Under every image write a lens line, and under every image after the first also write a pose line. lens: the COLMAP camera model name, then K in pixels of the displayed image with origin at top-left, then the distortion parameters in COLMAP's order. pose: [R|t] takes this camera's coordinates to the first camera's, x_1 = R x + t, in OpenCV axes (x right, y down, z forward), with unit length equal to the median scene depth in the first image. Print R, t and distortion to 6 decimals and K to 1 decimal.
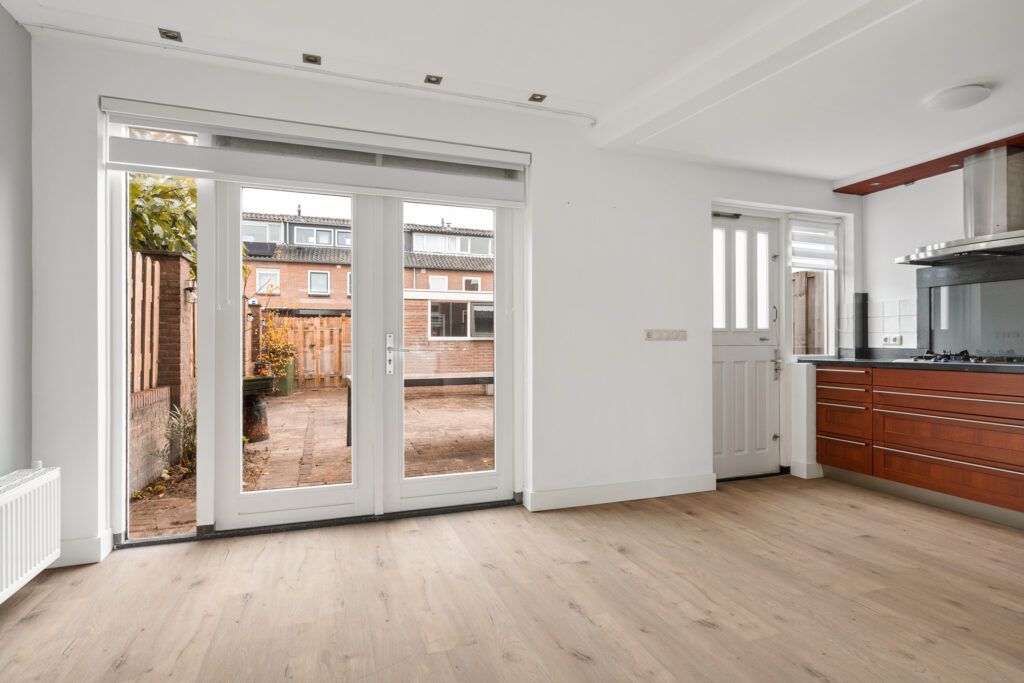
lens RADIAL K [[527.5, 0, 512.0], [0, 527.5, 341.5], [0, 0, 1]] dist [-0.003406, -0.000083]
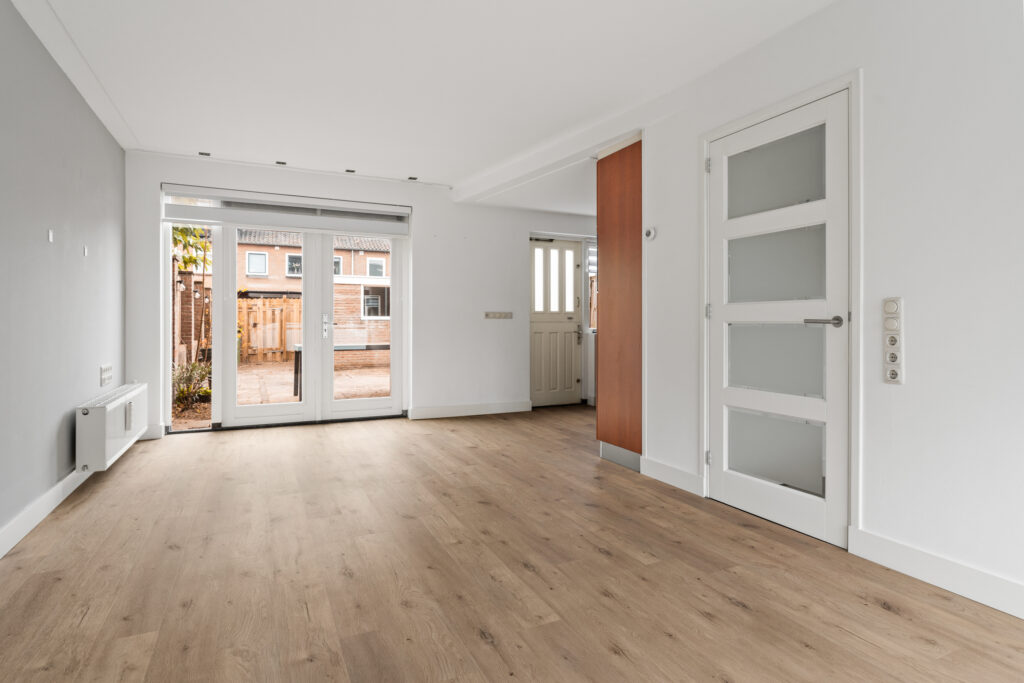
lens RADIAL K [[541.1, 0, 509.3], [0, 541.1, 322.9], [0, 0, 1]] dist [-0.002065, 0.000045]
pose [[0.995527, 0.002292, 0.094451, 0.171391], [-0.002446, 0.999996, 0.001515, 0.009002], [-0.094447, -0.001740, 0.995528, -0.698444]]
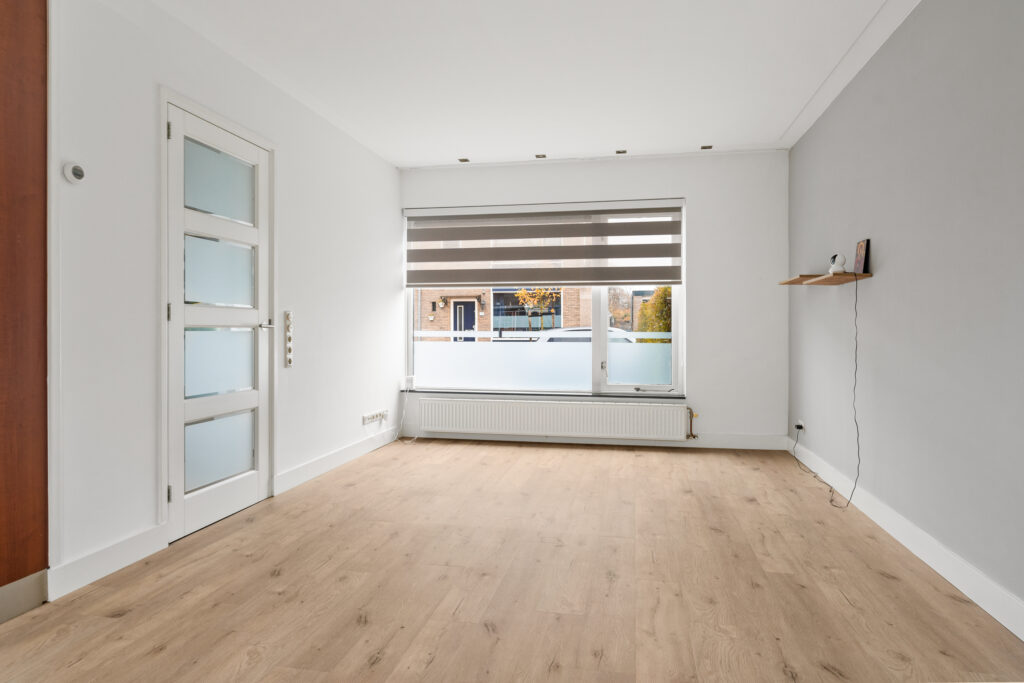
lens RADIAL K [[615.5, 0, 515.3], [0, 615.5, 323.4], [0, 0, 1]] dist [-0.004074, 0.002050]
pose [[-0.859279, 0.004637, 0.511487, -0.224679], [-0.001936, 0.999922, -0.012319, 0.014098], [-0.511504, -0.011576, -0.859203, 0.609943]]
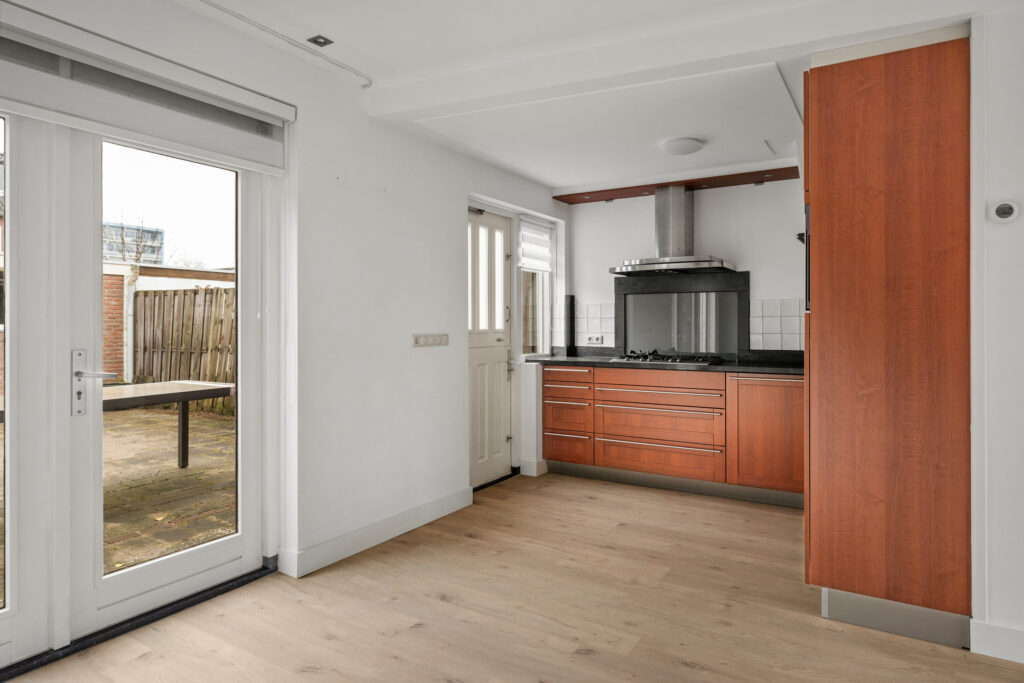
lens RADIAL K [[615.5, 0, 515.3], [0, 615.5, 323.4], [0, 0, 1]] dist [-0.004074, 0.002050]
pose [[0.785446, 0.001458, 0.618928, -0.245943], [-0.001992, 0.999998, 0.000173, -0.042303], [-0.618927, -0.001369, 0.785448, 0.100347]]
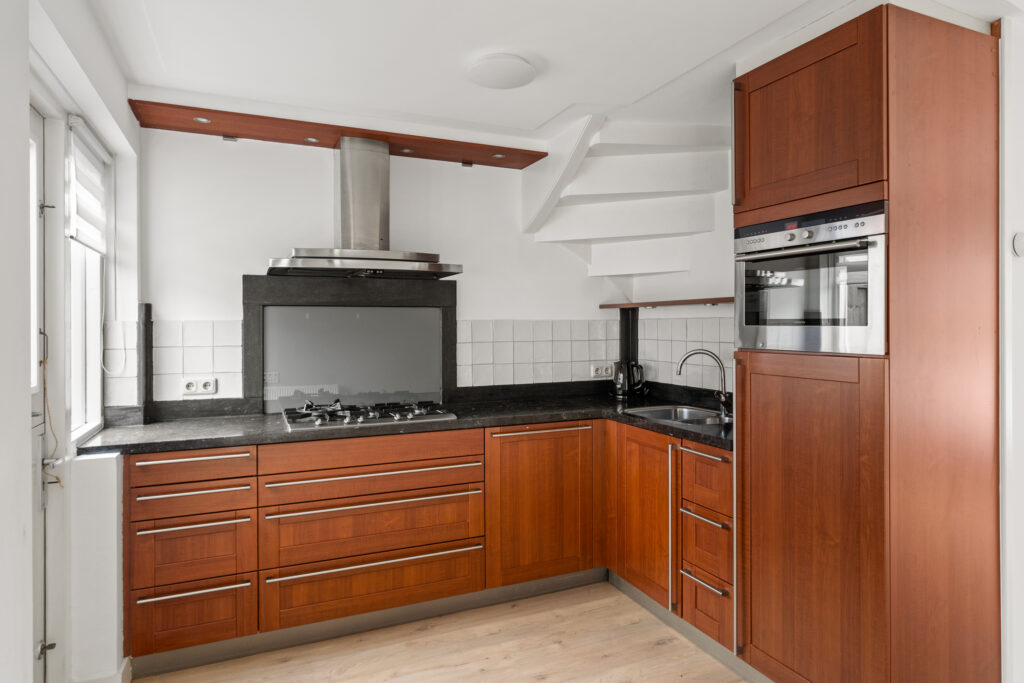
lens RADIAL K [[595.9, 0, 511.0], [0, 595.9, 326.5], [0, 0, 1]] dist [-0.001402, -0.000237]
pose [[-0.064670, 0.000105, 0.997907, 0.019329], [-0.000571, 1.000000, -0.000142, -0.082706], [-0.997907, -0.000579, -0.064670, 0.800261]]
